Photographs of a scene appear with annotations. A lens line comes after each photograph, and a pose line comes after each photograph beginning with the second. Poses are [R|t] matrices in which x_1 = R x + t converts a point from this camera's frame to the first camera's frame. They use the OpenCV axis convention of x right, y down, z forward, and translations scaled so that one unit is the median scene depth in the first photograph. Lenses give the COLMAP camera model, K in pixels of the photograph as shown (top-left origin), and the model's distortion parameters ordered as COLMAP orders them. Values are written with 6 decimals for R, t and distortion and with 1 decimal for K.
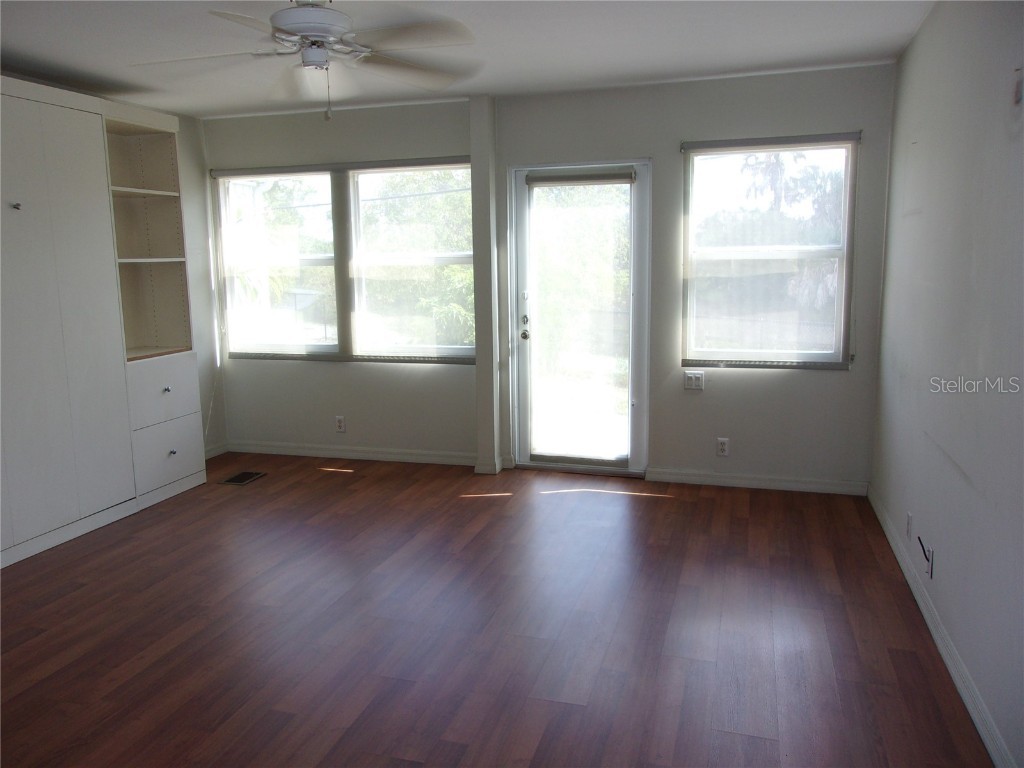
lens RADIAL K [[787.9, 0, 510.6], [0, 787.9, 365.0], [0, 0, 1]] dist [-0.024971, -0.001456]
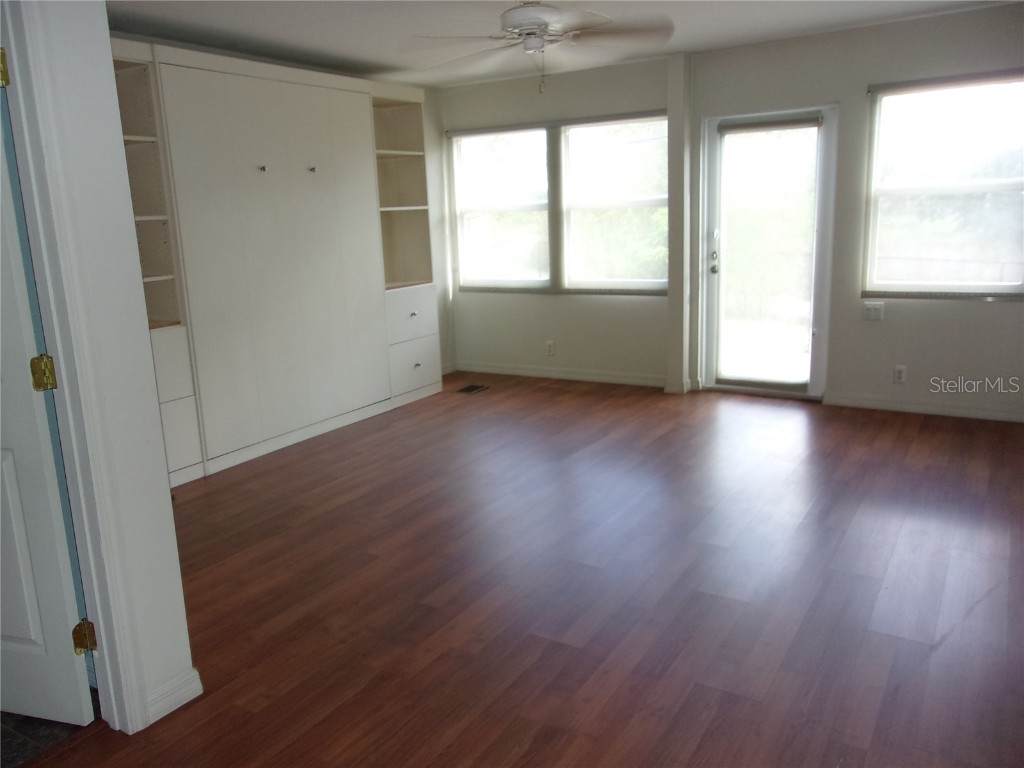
lens RADIAL K [[812.7, 0, 499.1], [0, 812.7, 380.1], [0, 0, 1]] dist [-0.033708, 0.080859]
pose [[0.961053, 0.034928, -0.274146, 0.047926], [-0.013547, 0.996743, 0.079501, 0.031561], [0.276030, -0.072691, 0.958396, -0.202134]]
